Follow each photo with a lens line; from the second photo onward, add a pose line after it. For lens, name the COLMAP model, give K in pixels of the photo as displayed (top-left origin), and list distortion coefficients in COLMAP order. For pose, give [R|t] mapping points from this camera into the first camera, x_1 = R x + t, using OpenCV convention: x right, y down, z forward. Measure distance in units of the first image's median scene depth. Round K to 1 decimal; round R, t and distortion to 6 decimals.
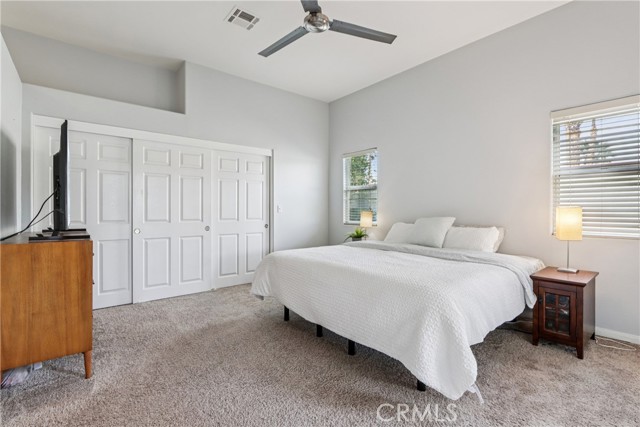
lens RADIAL K [[294.6, 0, 325.9], [0, 294.6, 208.0], [0, 0, 1]] dist [-0.021492, 0.003632]
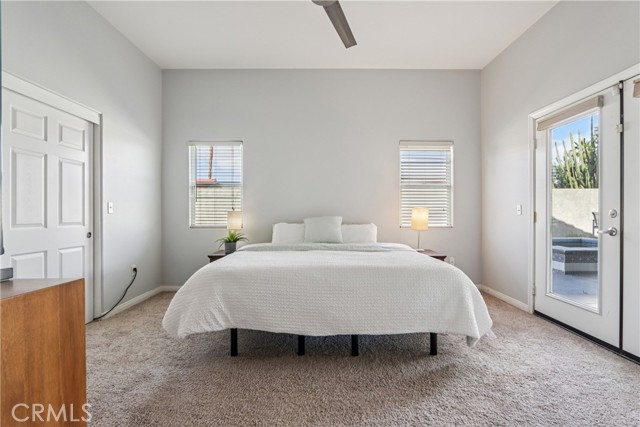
lens RADIAL K [[294.6, 0, 323.6], [0, 294.6, 215.5], [0, 0, 1]] dist [-0.021492, 0.003632]
pose [[0.642736, -0.004650, 0.766074, -0.416098], [-0.004445, 0.999942, 0.009799, 0.013991], [-0.766075, -0.009703, 0.642678, 0.261997]]
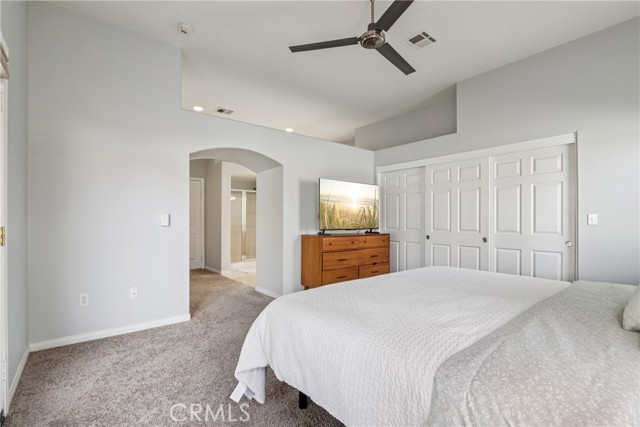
lens RADIAL K [[294.6, 0, 319.1], [0, 294.6, 216.3], [0, 0, 1]] dist [-0.021492, 0.003632]
pose [[-0.035462, -0.014366, -0.999268, 0.596015], [0.002011, 0.999894, -0.014447, 0.004848], [0.999369, -0.002522, -0.035430, 0.507271]]
